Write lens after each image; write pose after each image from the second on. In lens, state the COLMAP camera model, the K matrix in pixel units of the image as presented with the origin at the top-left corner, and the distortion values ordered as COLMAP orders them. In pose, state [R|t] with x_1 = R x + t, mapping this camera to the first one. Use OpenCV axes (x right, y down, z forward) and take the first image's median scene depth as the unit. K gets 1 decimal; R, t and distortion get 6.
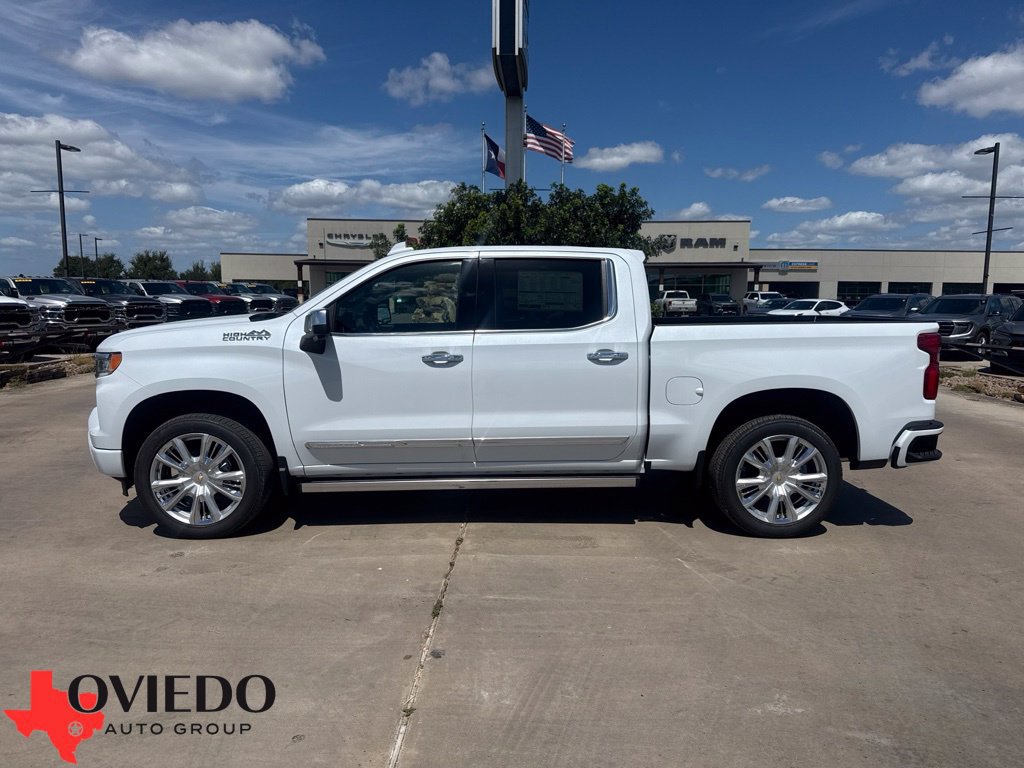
lens RADIAL K [[804.8, 0, 494.7], [0, 804.8, 383.1], [0, 0, 1]] dist [0.001055, -0.003483]
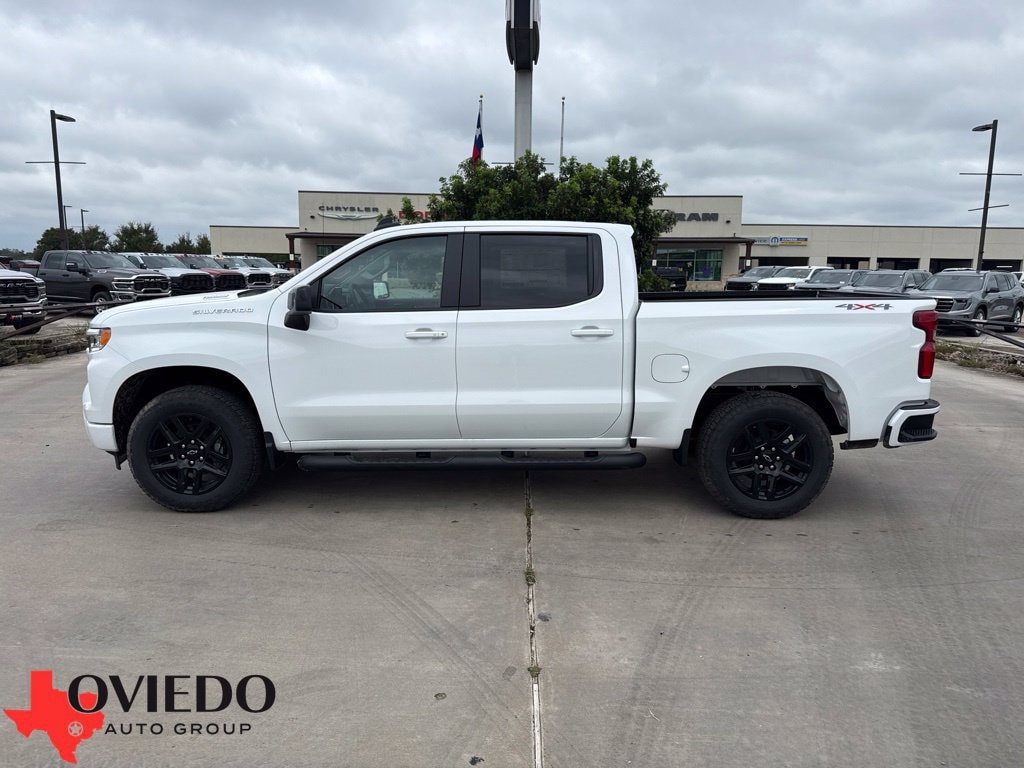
lens RADIAL K [[801.8, 0, 503.2], [0, 801.8, 388.7], [0, 0, 1]] dist [0.002657, -0.006426]
pose [[0.999754, 0.000230, 0.022191, -0.125030], [-0.001095, 0.999239, 0.038979, -0.003255], [-0.022165, -0.038994, 0.998994, -0.028625]]
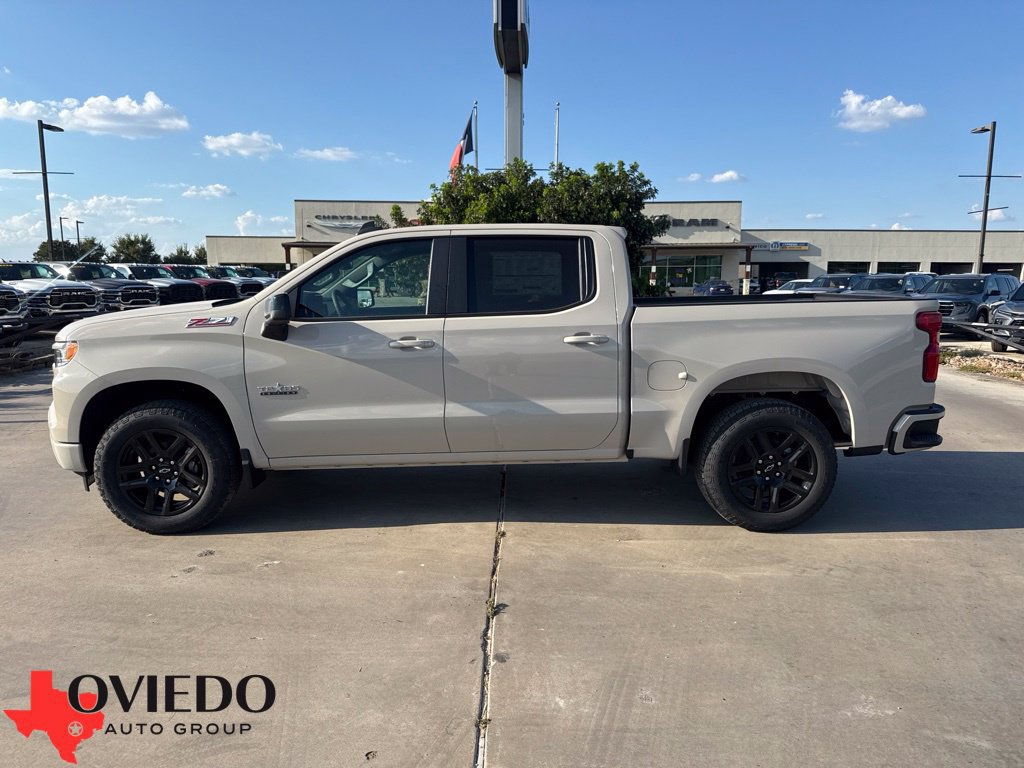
lens RADIAL K [[812.3, 0, 506.3], [0, 812.3, 371.5], [0, 0, 1]] dist [-0.007773, 0.001881]
pose [[0.999633, -0.008734, 0.025657, -0.073183], [0.008555, 0.999939, 0.007050, -0.006790], [-0.025717, -0.006828, 0.999646, 0.038121]]
